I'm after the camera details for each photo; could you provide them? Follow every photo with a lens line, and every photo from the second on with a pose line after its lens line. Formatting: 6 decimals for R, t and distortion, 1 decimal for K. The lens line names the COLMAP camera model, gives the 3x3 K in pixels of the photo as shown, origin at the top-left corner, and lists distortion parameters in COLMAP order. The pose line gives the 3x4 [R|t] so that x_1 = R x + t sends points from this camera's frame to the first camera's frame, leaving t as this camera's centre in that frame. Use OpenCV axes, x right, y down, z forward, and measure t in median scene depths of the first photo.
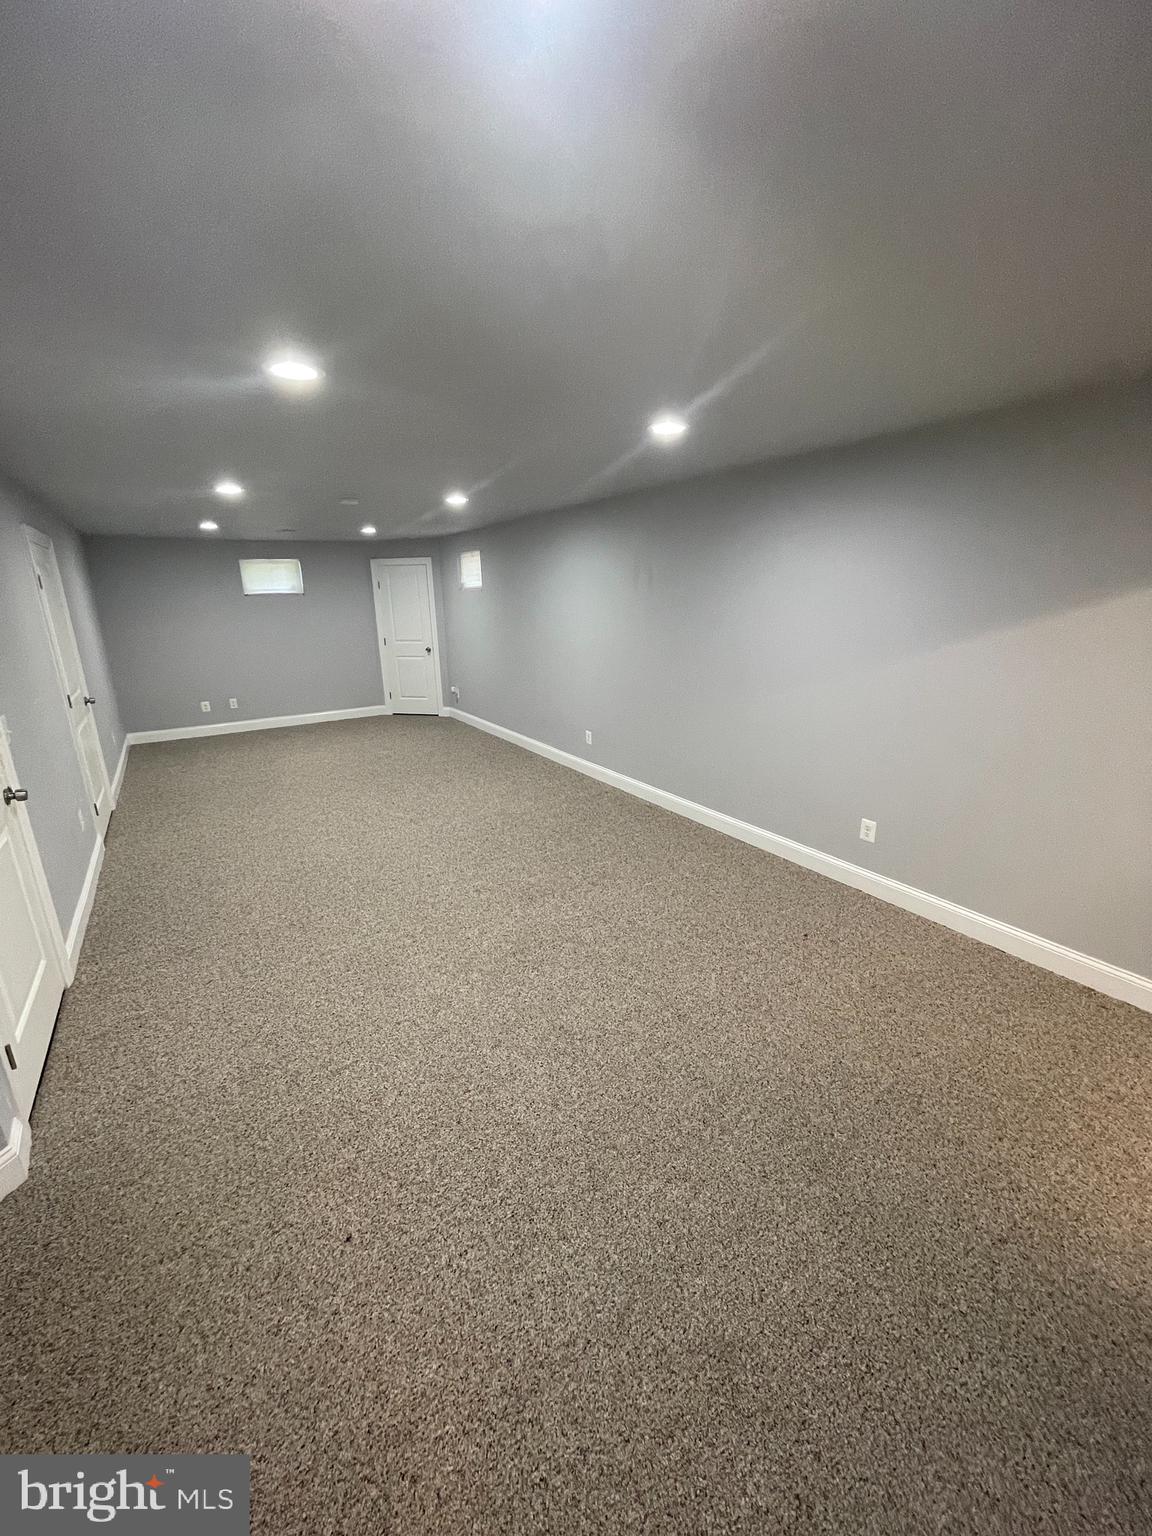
lens RADIAL K [[617.0, 0, 577.3], [0, 617.0, 763.4], [0, 0, 1]] dist [-0.006628, 0.002061]
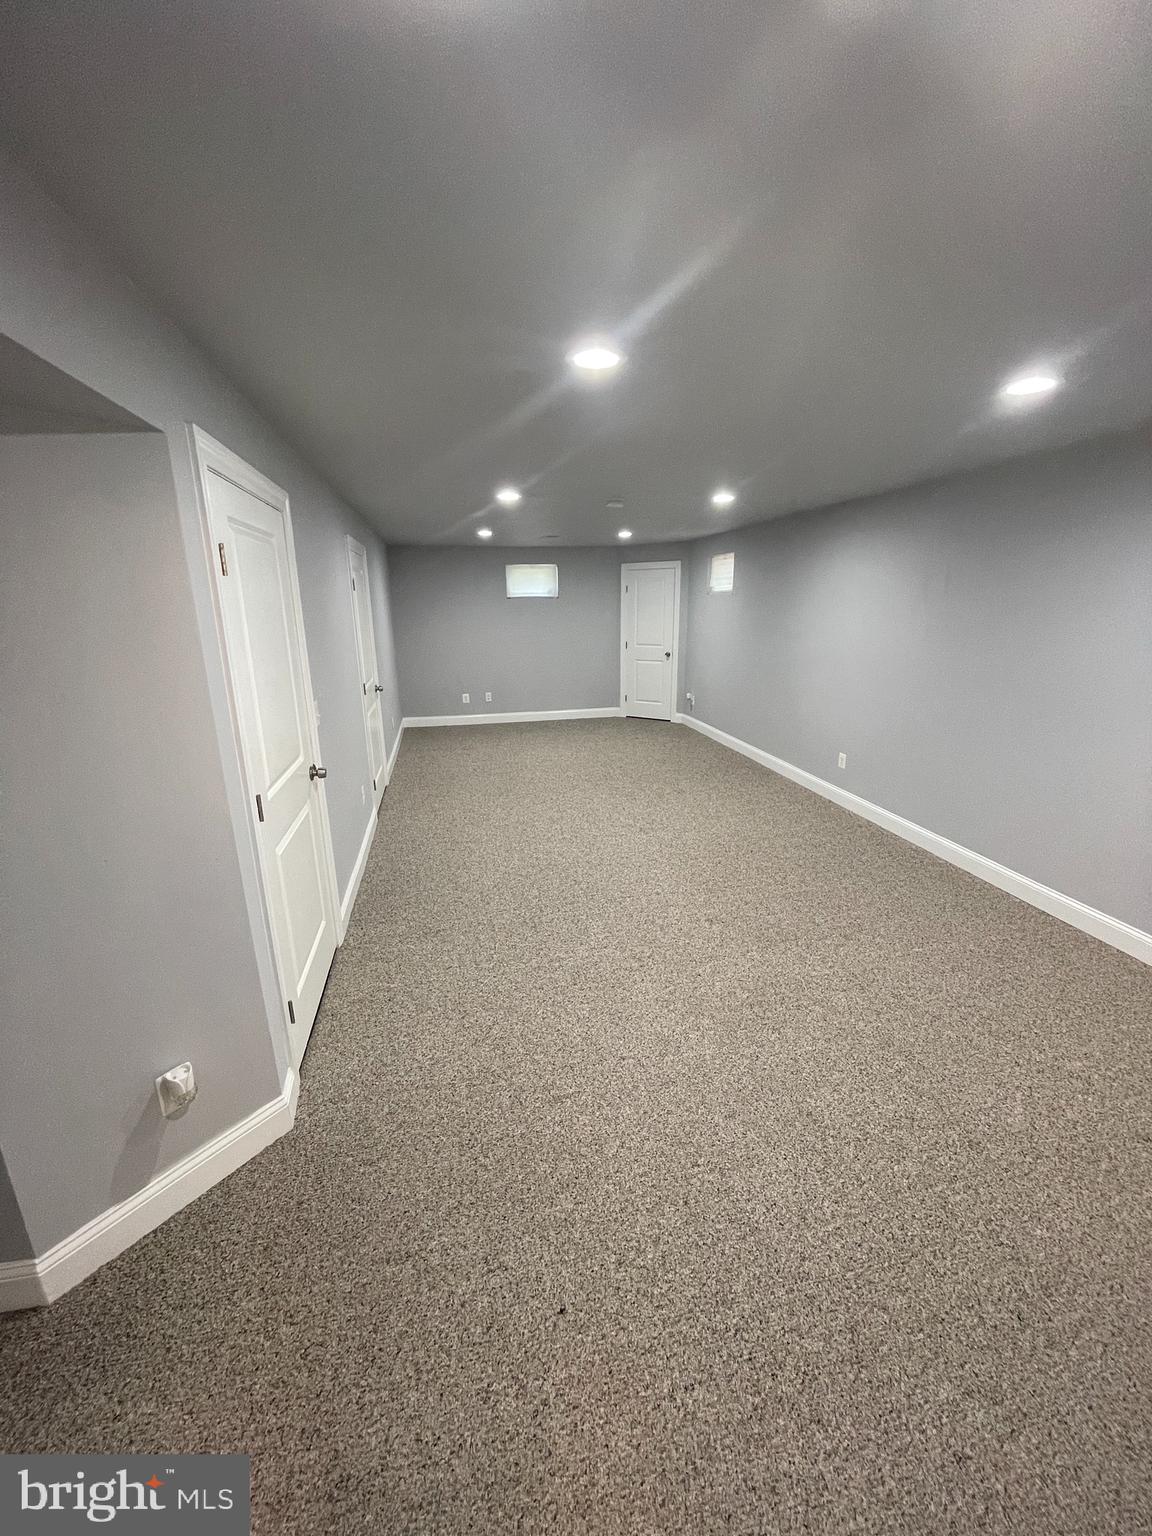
lens RADIAL K [[617.0, 0, 578.6], [0, 617.0, 763.5], [0, 0, 1]] dist [-0.006628, 0.002061]
pose [[0.935580, 0.097497, -0.339387, -0.077545], [-0.099532, 0.994969, 0.011451, -0.023937], [0.338796, 0.023066, 0.940577, 0.089655]]
